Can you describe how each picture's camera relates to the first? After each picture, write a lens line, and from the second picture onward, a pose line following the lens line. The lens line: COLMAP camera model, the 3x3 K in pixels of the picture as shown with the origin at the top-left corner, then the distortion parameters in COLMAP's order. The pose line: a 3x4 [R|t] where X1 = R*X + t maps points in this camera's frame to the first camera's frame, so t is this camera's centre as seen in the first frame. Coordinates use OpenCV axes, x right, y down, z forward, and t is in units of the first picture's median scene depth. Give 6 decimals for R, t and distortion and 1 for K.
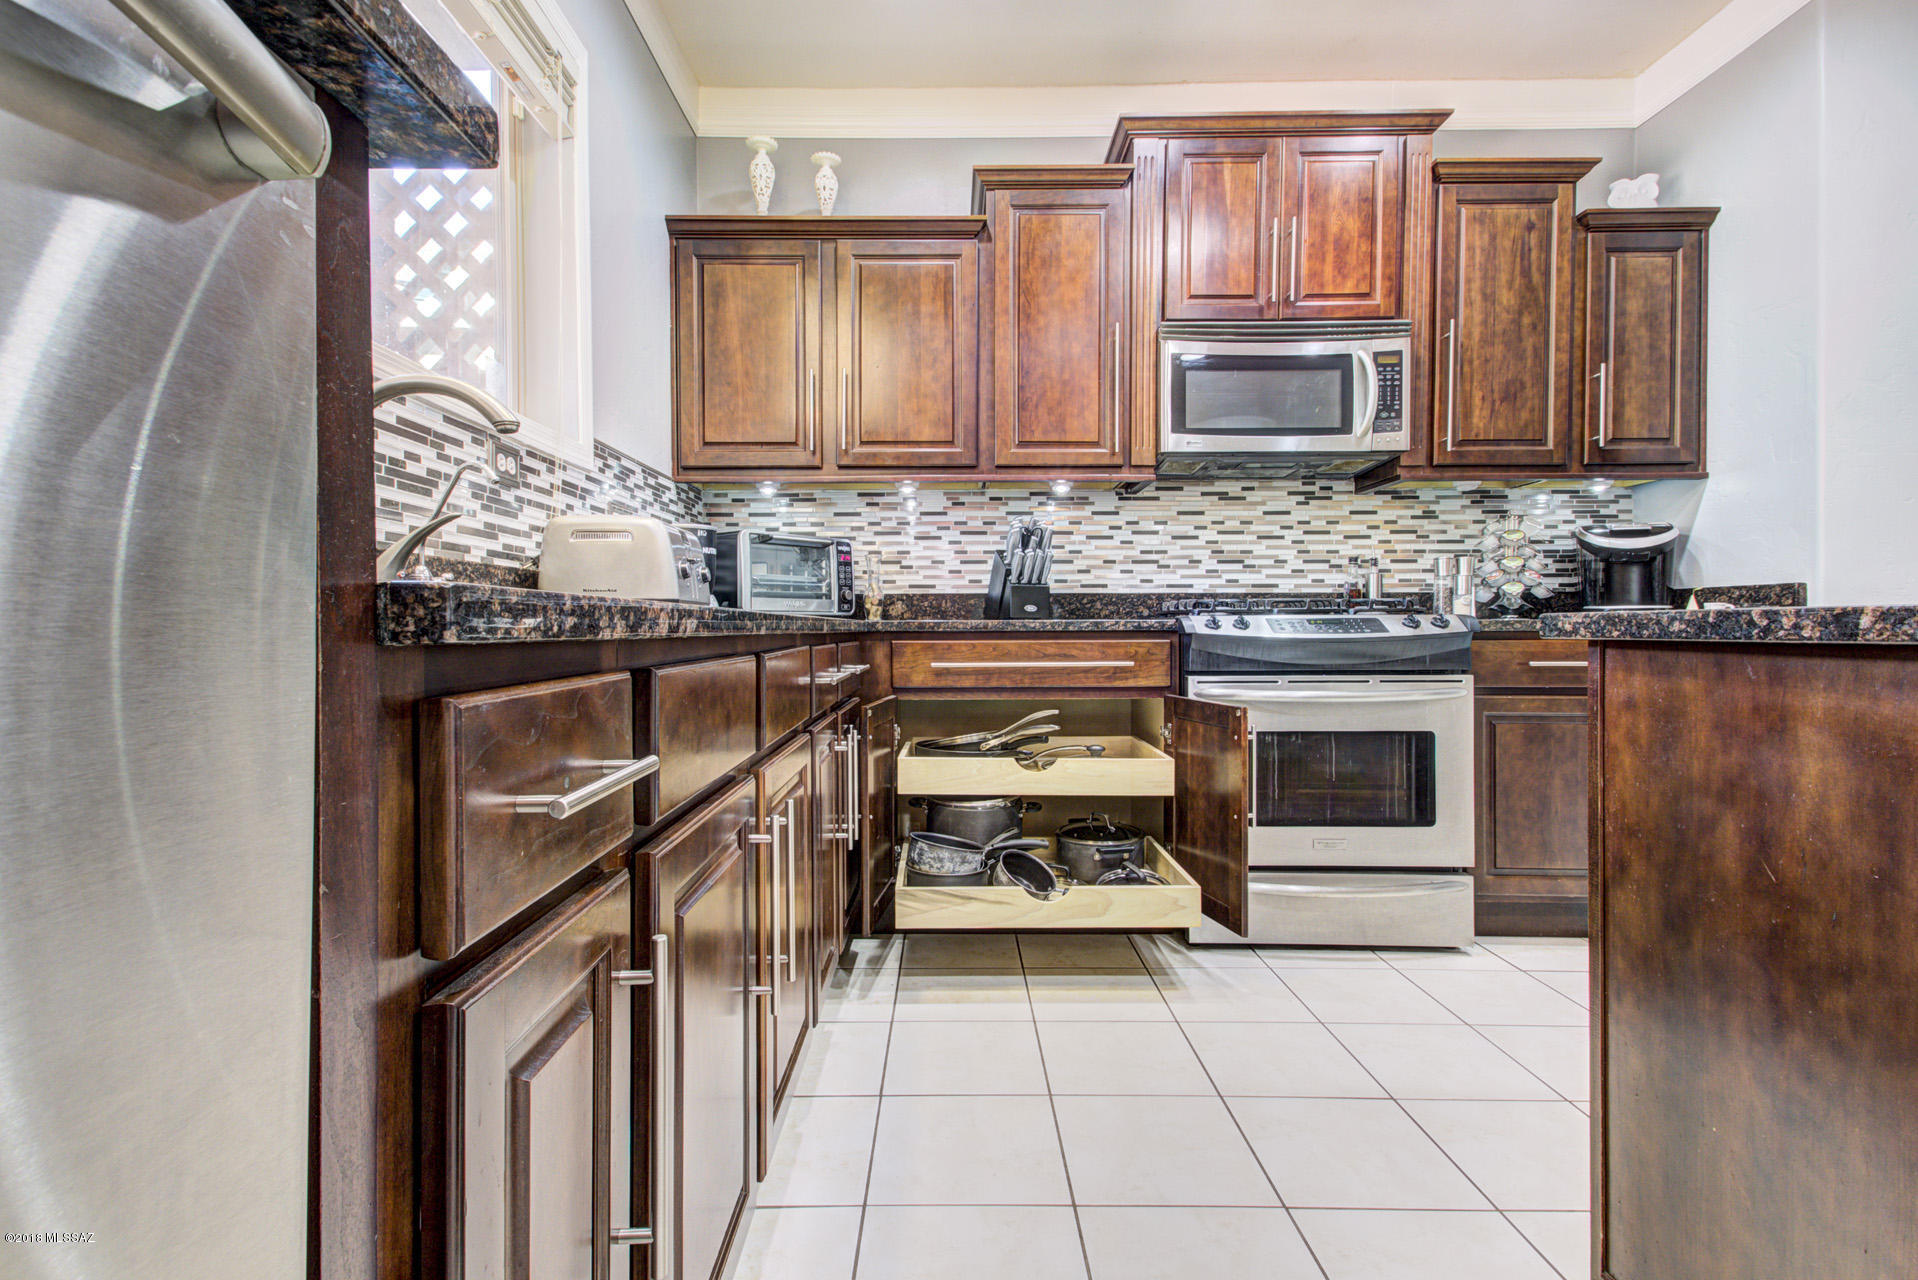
lens RADIAL K [[895.5, 0, 946.8], [0, 895.5, 637.7], [0, 0, 1]] dist [0.035050, -0.009967]
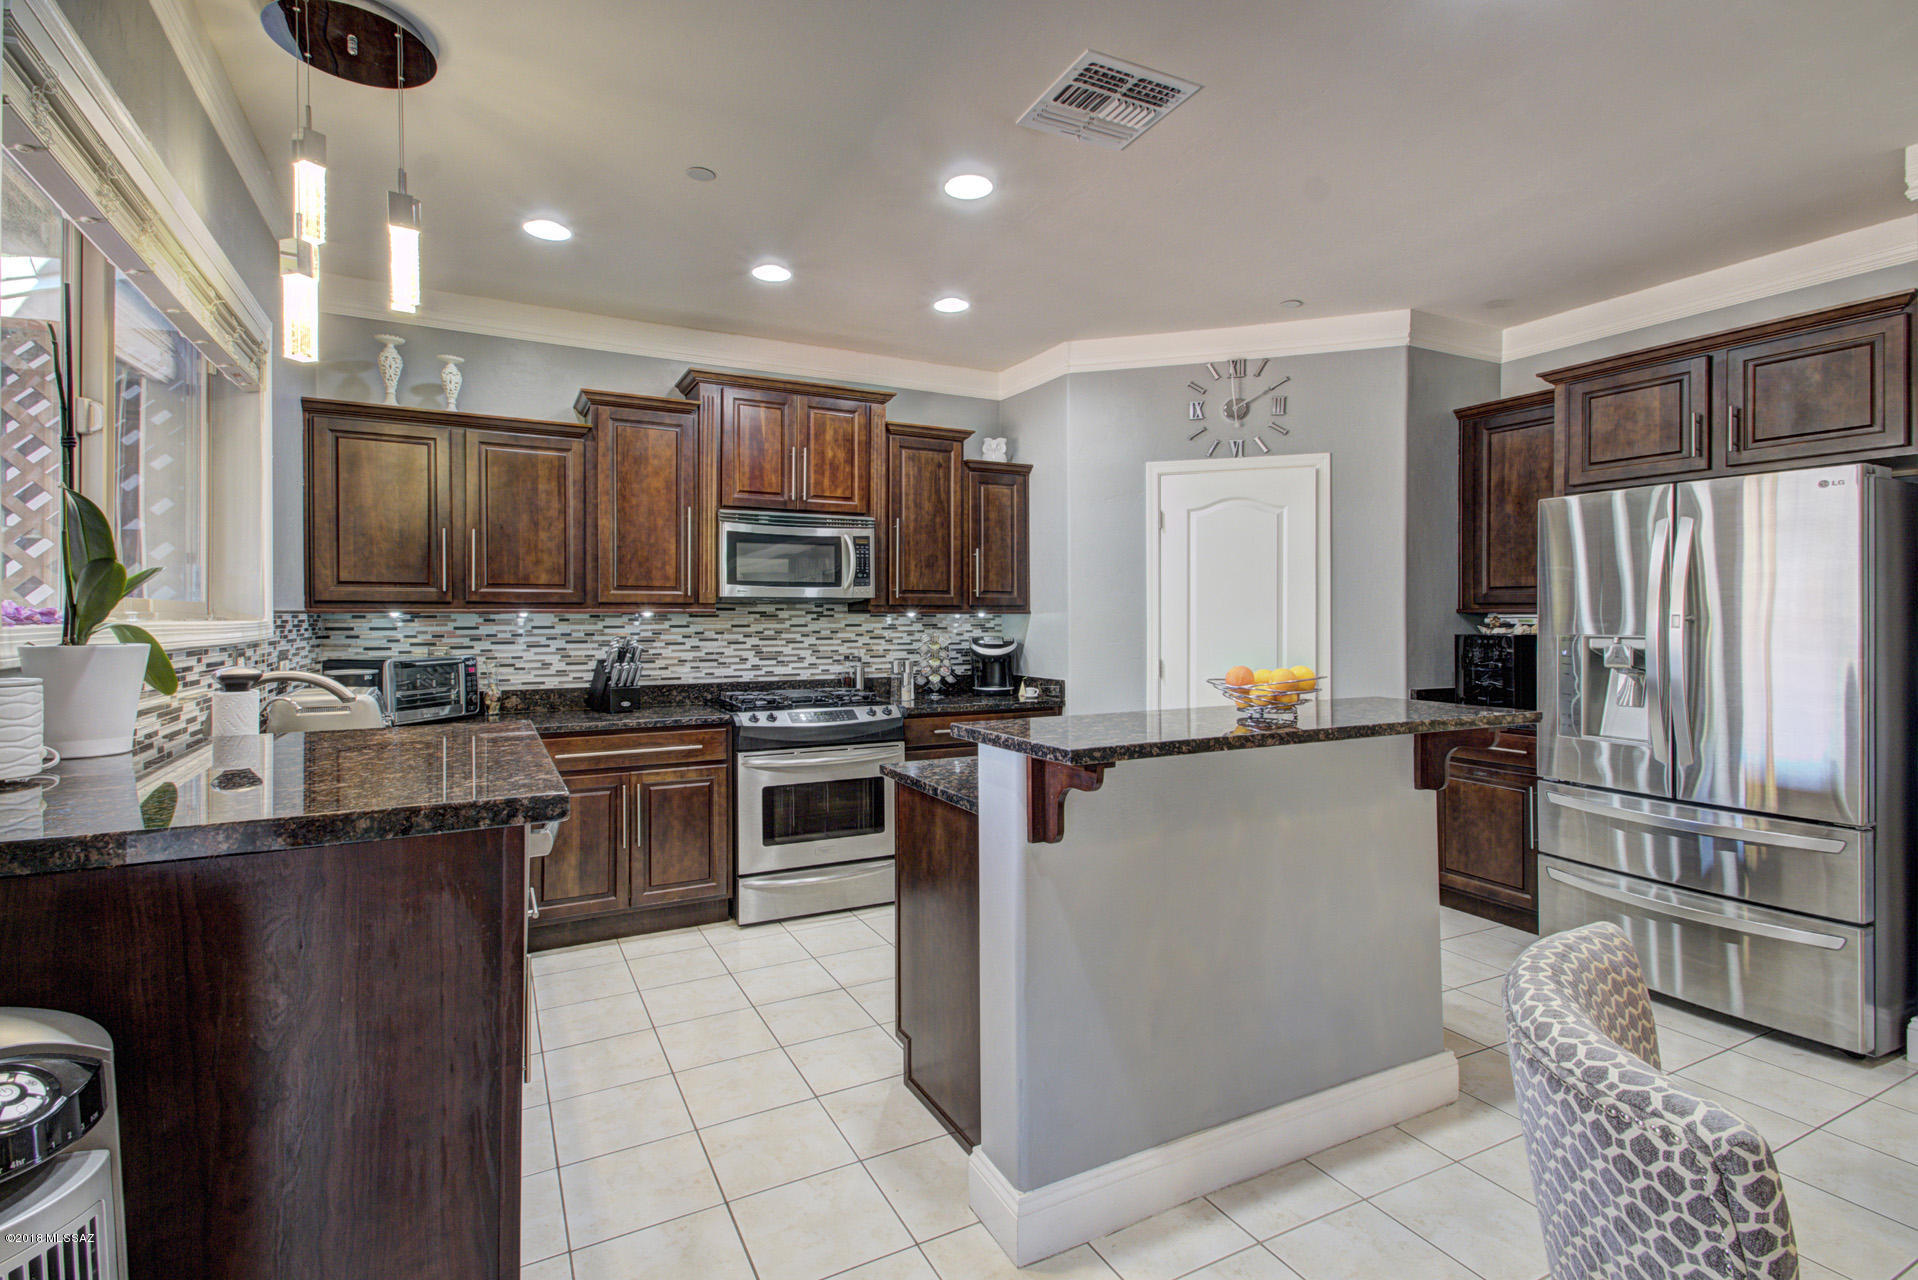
lens RADIAL K [[895.5, 0, 950.5], [0, 895.5, 633.9], [0, 0, 1]] dist [0.035050, -0.009967]
pose [[0.884229, -0.004460, 0.467033, -0.112774], [-0.001492, 0.999922, 0.012374, -0.161590], [-0.467052, -0.011639, 0.884153, -0.468553]]
